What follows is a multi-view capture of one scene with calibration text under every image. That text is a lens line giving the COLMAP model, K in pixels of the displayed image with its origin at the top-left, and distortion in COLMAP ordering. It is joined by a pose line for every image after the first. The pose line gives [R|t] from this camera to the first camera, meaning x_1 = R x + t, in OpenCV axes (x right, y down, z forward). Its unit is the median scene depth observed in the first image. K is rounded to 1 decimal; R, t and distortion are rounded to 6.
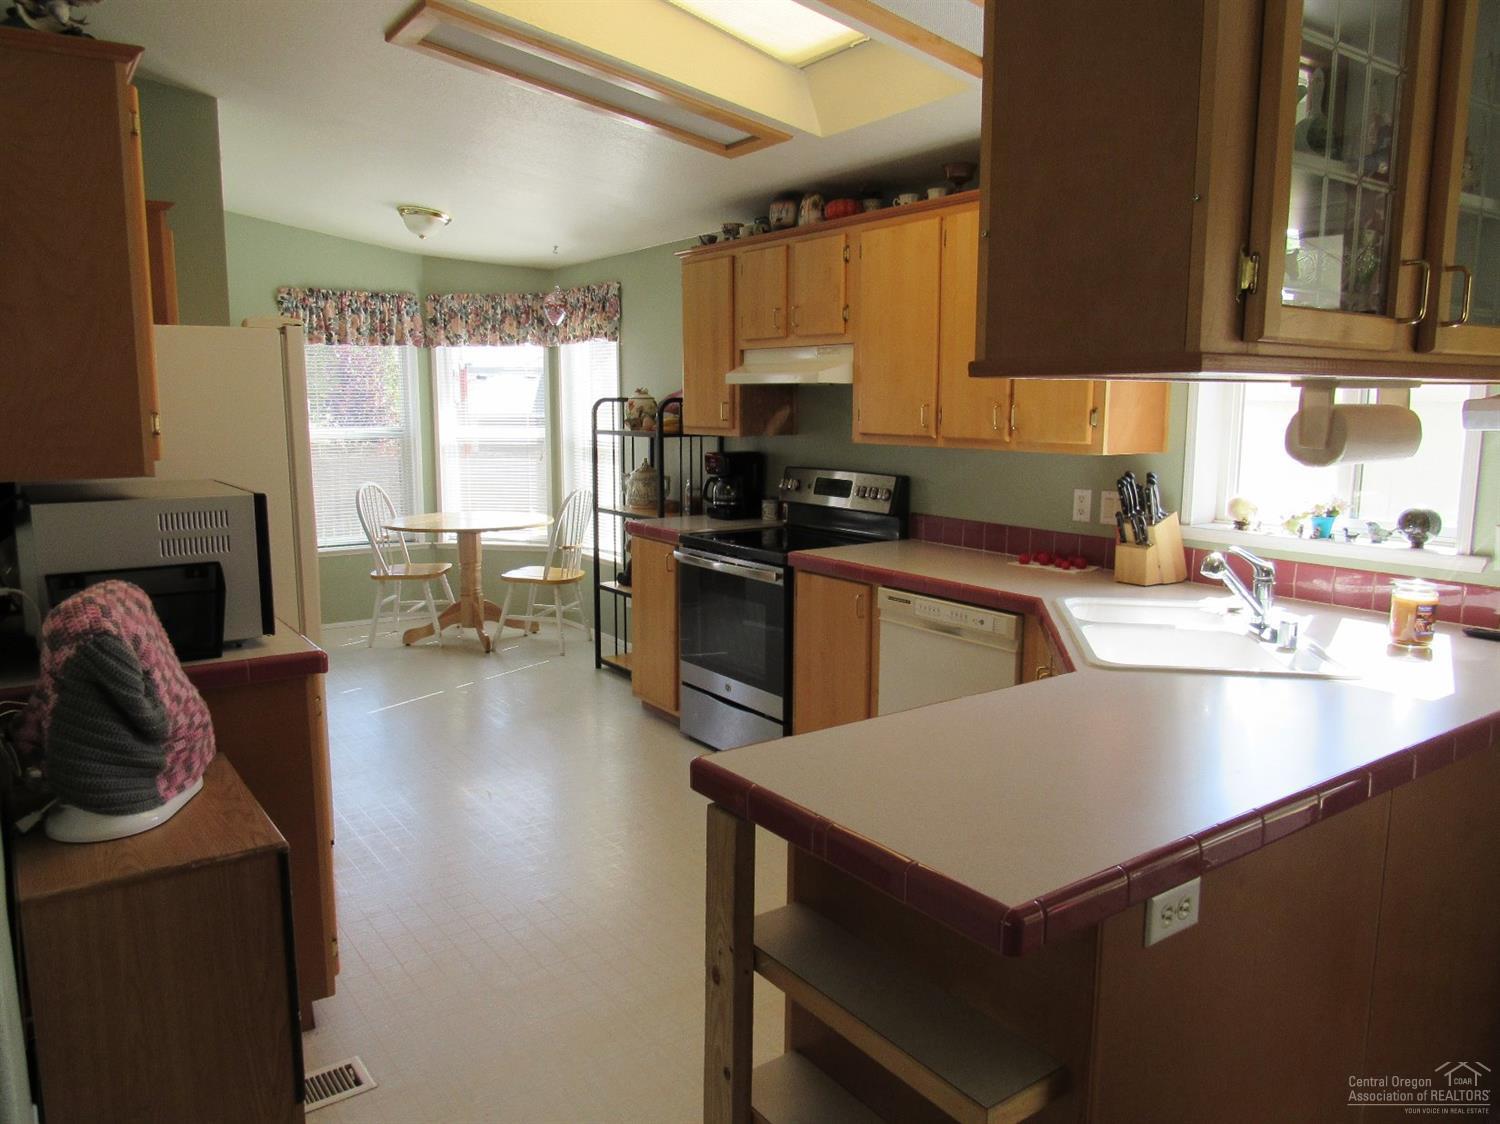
lens RADIAL K [[1072.7, 0, 754.9], [0, 1072.7, 559.2], [0, 0, 1]] dist [-0.009326, -0.030003]
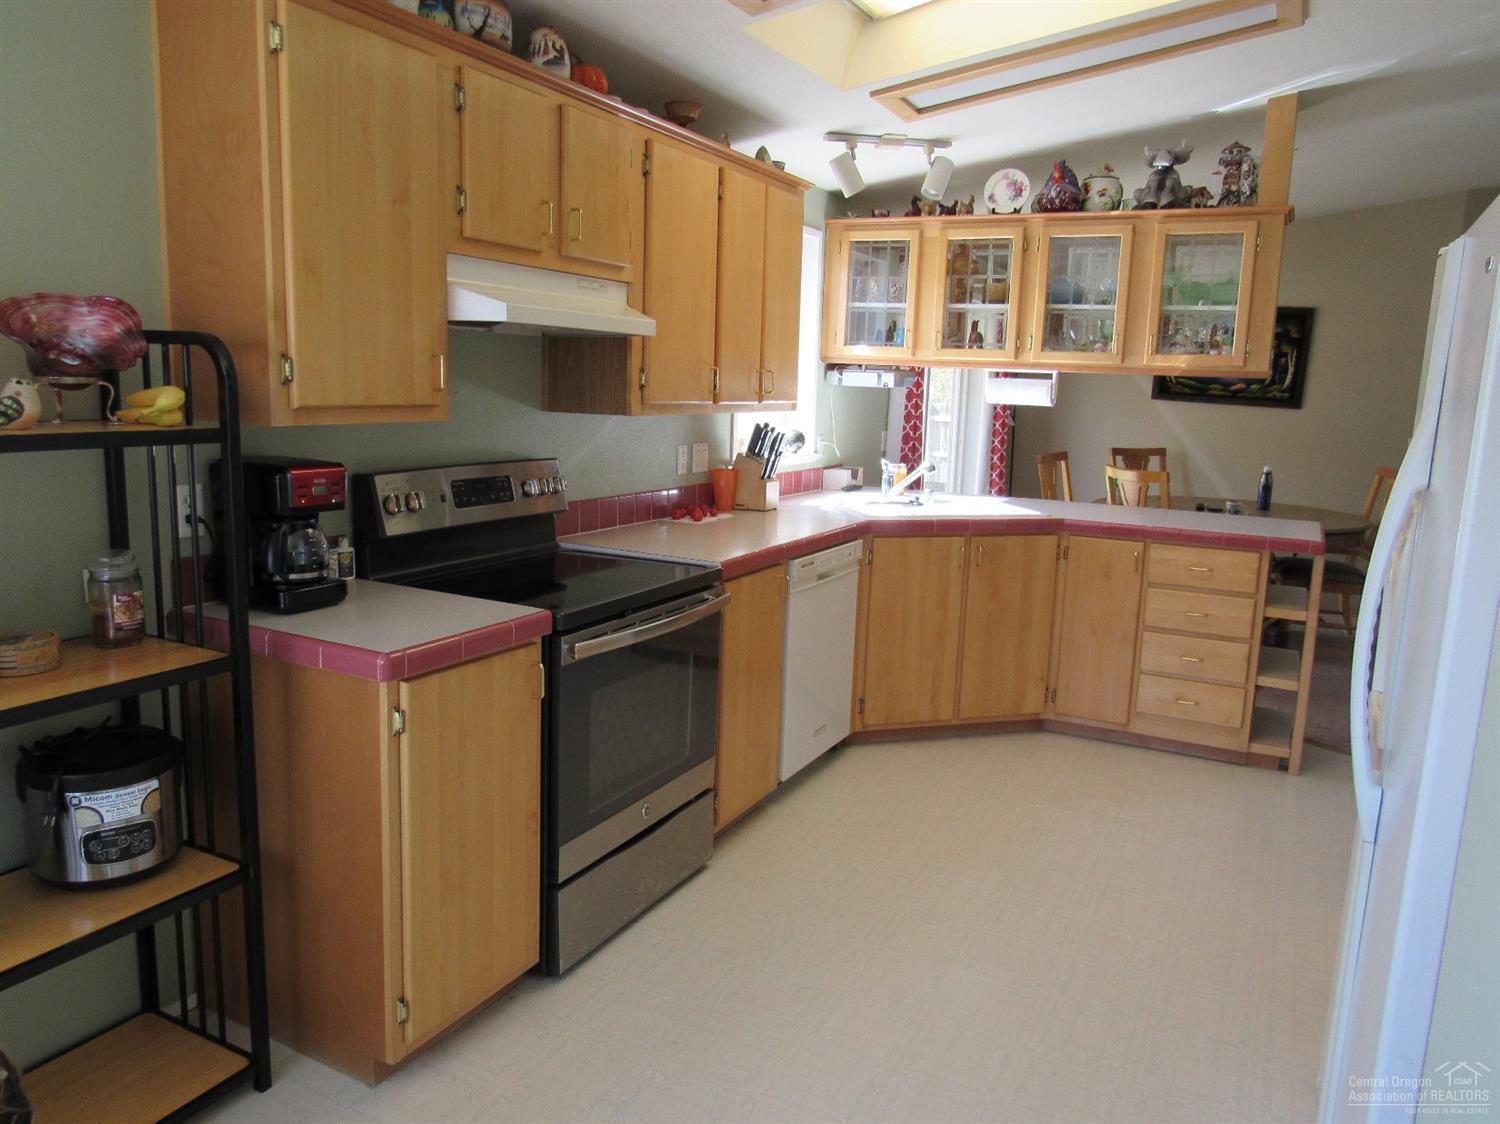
lens RADIAL K [[1072.7, 0, 754.9], [0, 1072.7, 559.2], [0, 0, 1]] dist [-0.009326, -0.030003]
pose [[-0.459485, -0.166740, 0.872394, -0.588469], [0.097420, 0.966833, 0.236100, -0.170228], [-0.882827, 0.193473, -0.428002, 1.190530]]
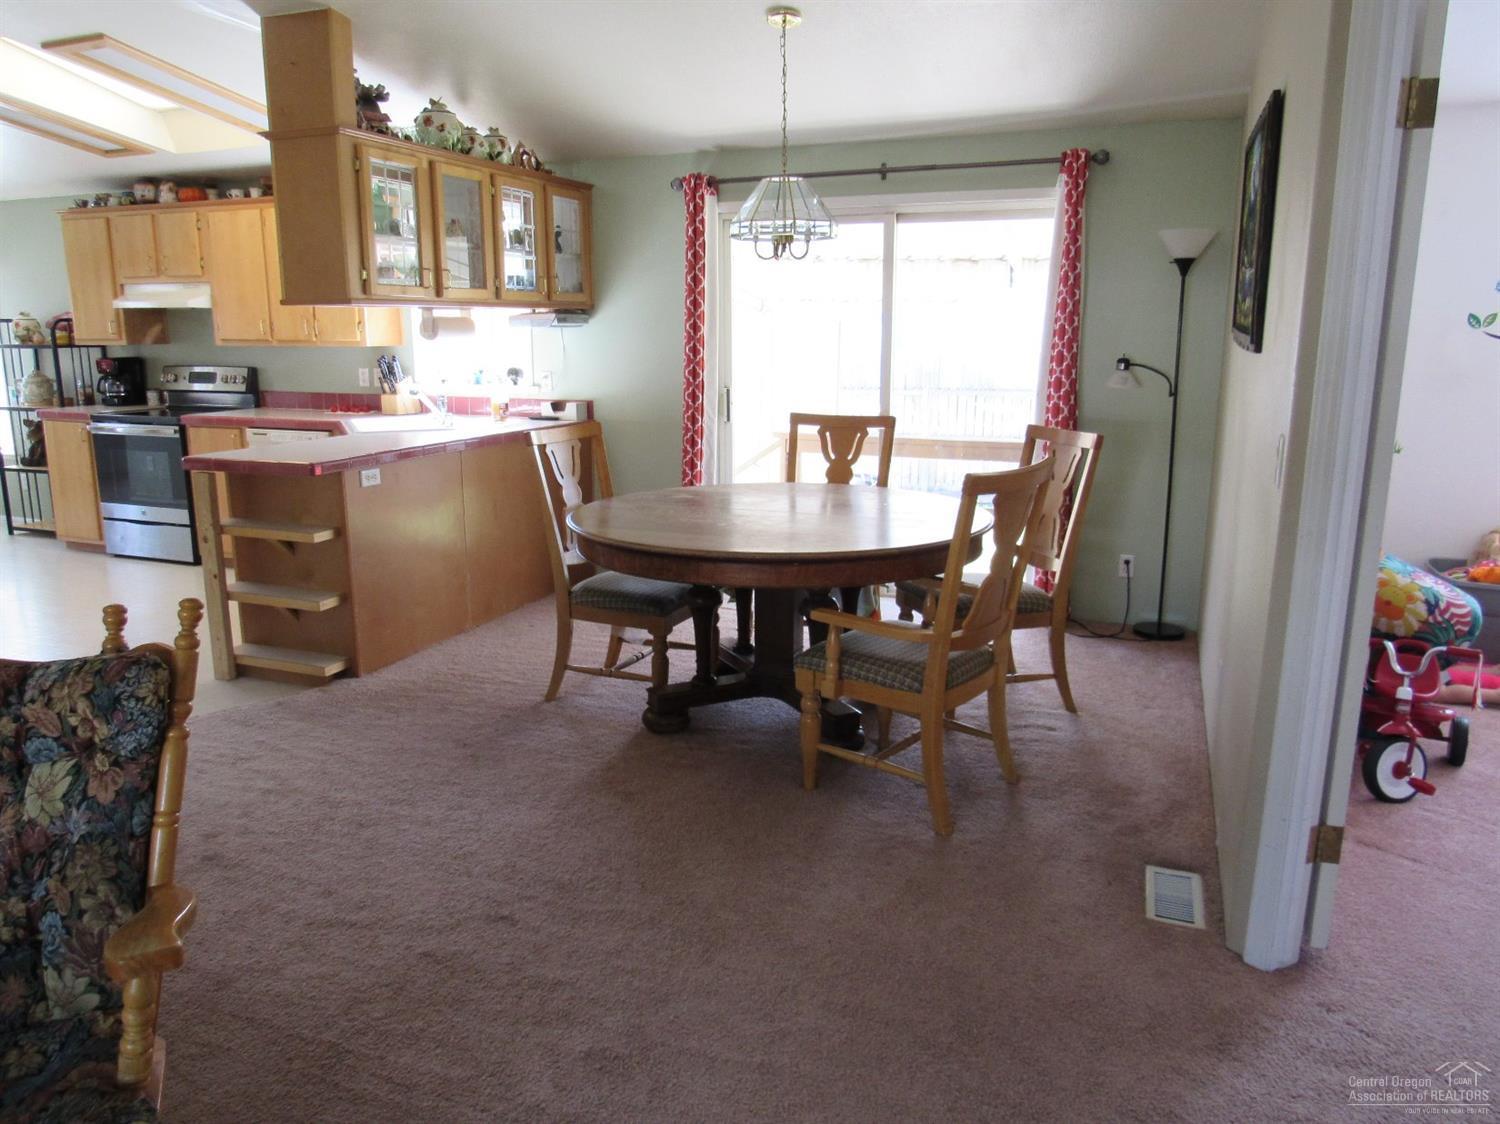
lens RADIAL K [[1072.7, 0, 754.9], [0, 1072.7, 559.2], [0, 0, 1]] dist [-0.009326, -0.030003]
pose [[0.834089, -0.116866, 0.539108, -0.123729], [0.080658, 0.992635, 0.090389, 0.118983], [-0.545701, -0.031909, 0.837372, -0.718957]]
